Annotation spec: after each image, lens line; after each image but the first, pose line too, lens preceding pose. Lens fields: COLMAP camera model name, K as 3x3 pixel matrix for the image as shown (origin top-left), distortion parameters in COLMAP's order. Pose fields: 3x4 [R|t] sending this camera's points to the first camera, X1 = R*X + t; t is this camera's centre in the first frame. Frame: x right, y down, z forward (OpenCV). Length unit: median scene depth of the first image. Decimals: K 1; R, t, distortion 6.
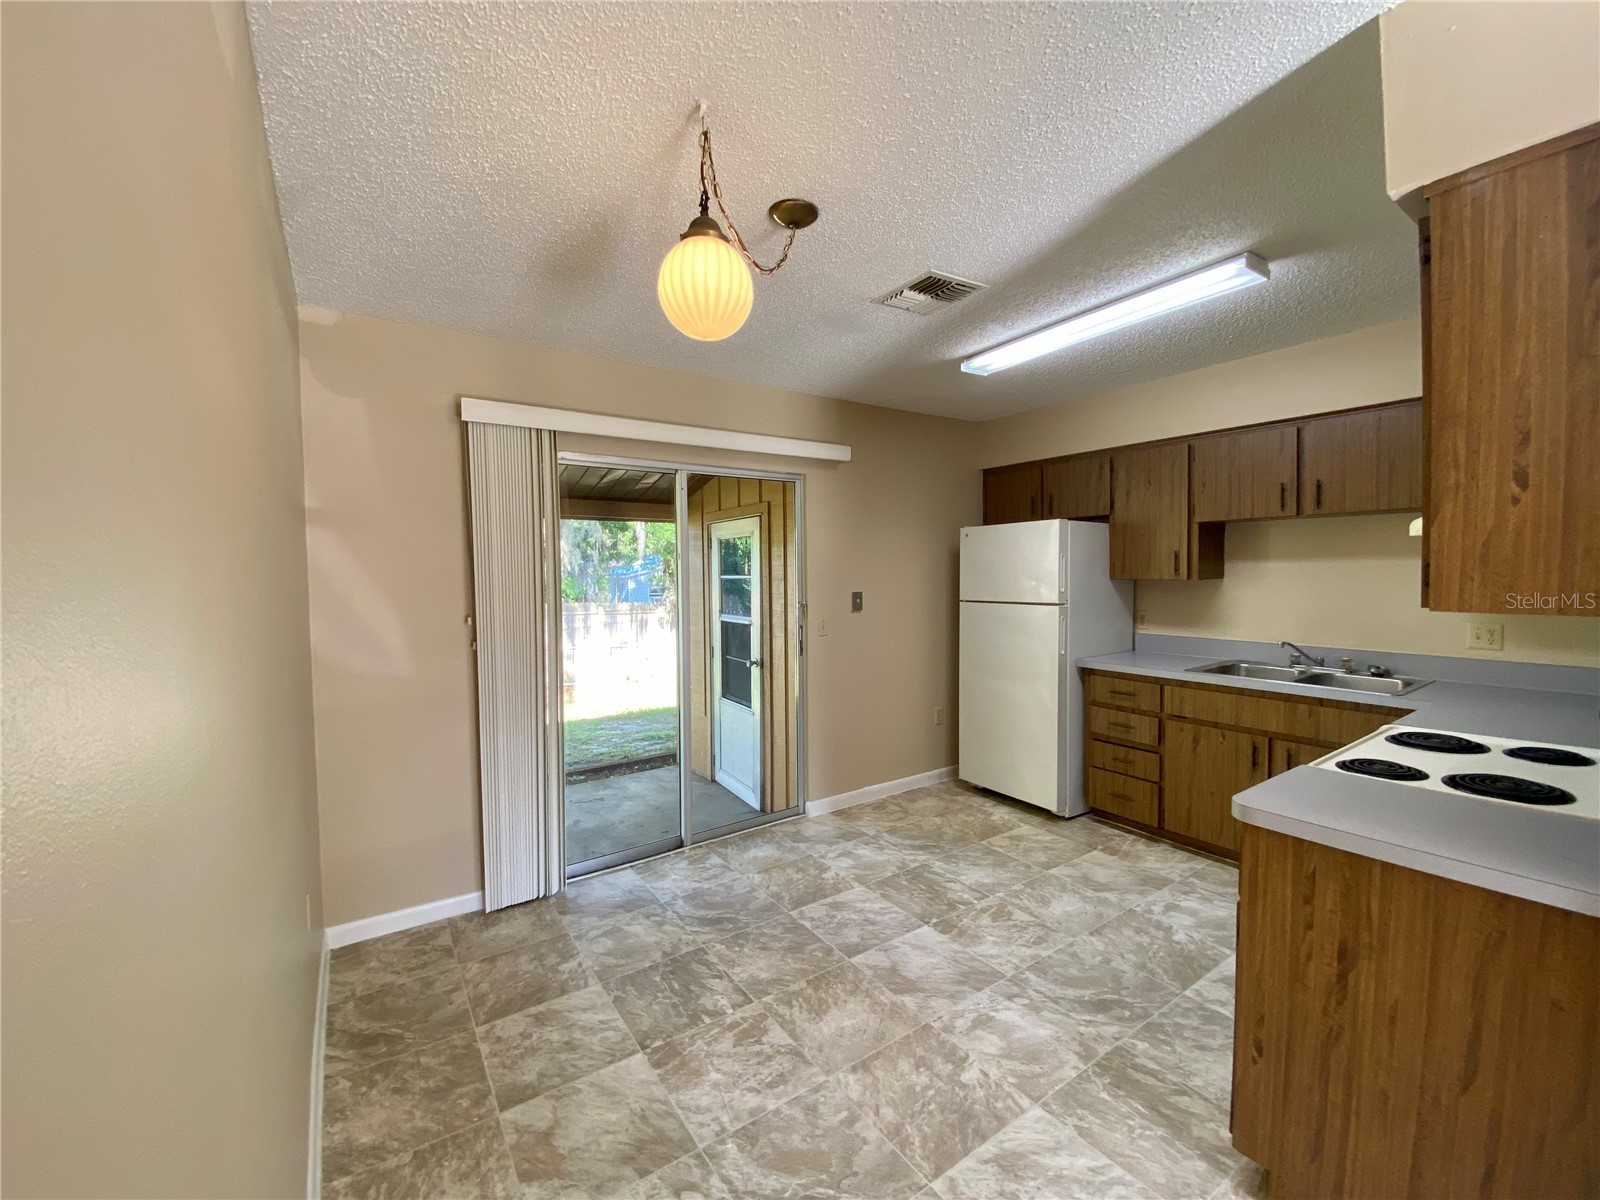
lens RADIAL K [[651.5, 0, 798.2], [0, 651.5, 590.3], [0, 0, 1]] dist [-0.000843, -0.000630]
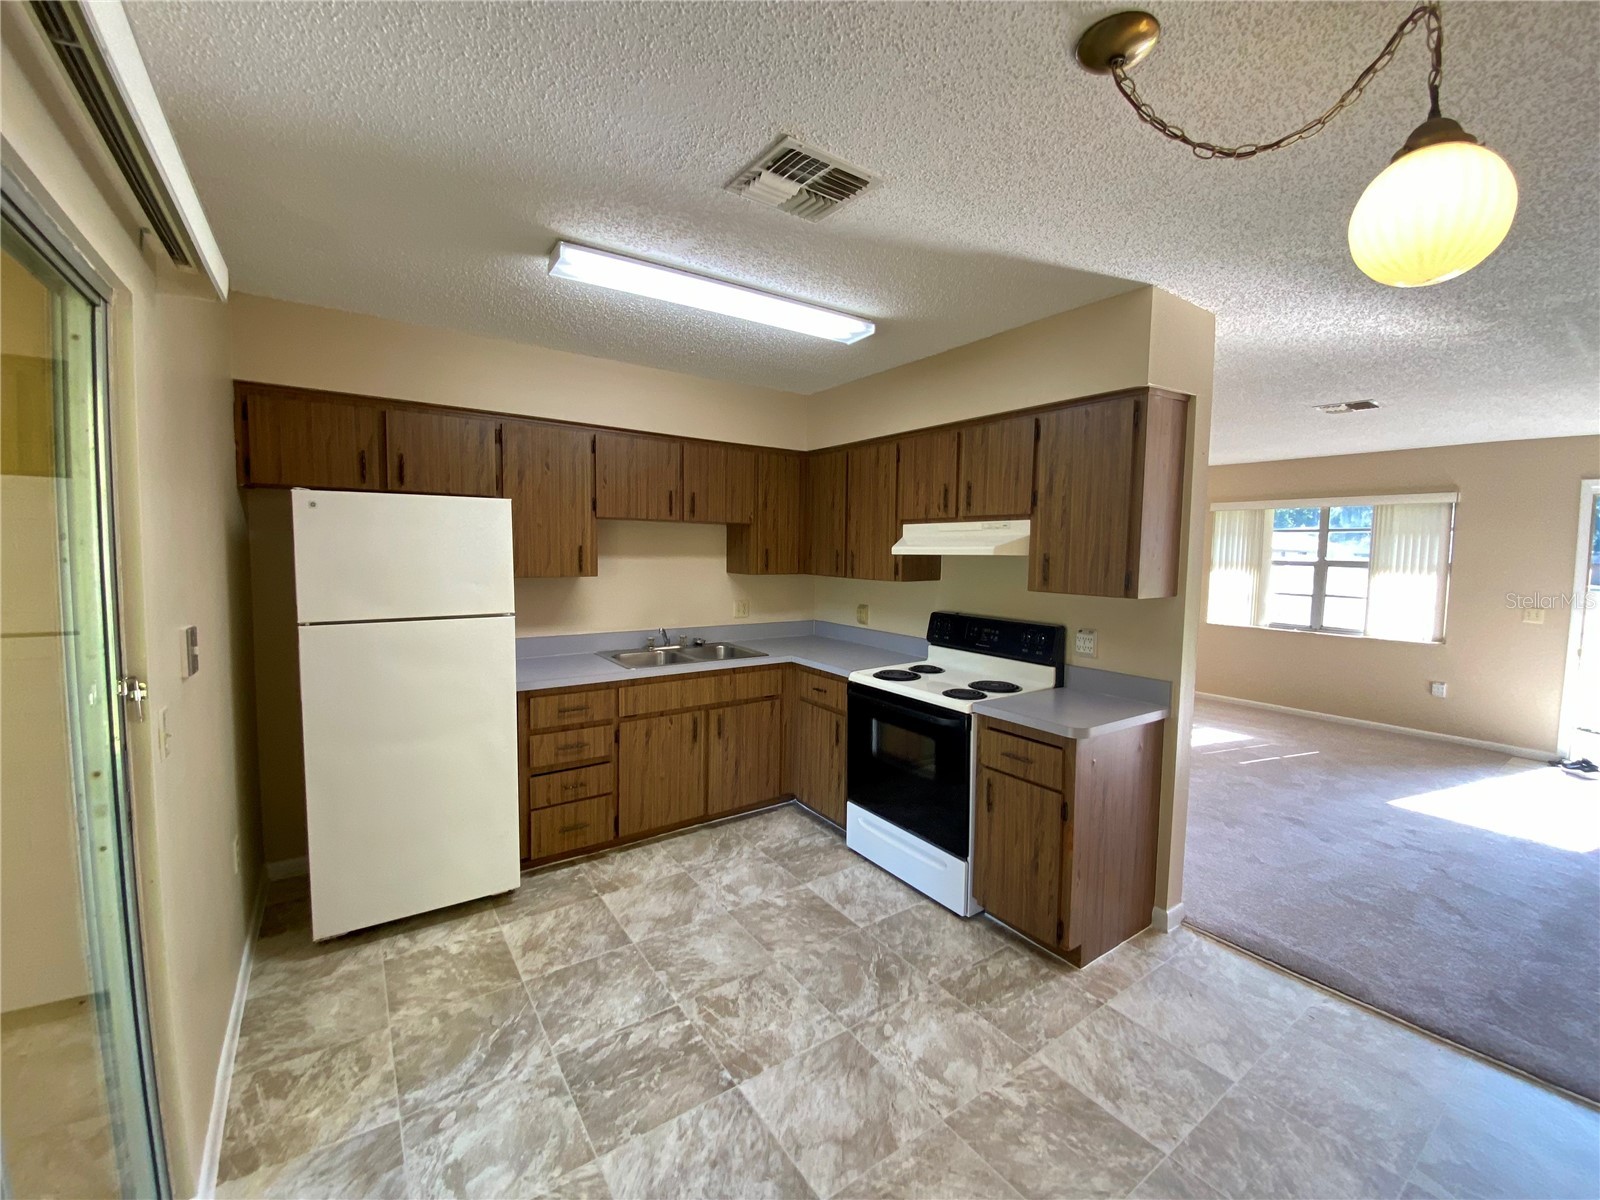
lens RADIAL K [[651.5, 0, 798.2], [0, 651.5, 590.3], [0, 0, 1]] dist [-0.000843, -0.000630]
pose [[-0.007013, -0.055962, 0.998408, -0.399293], [0.016416, 0.998292, 0.056071, -0.048774], [-0.999841, 0.016783, -0.006082, 0.780643]]
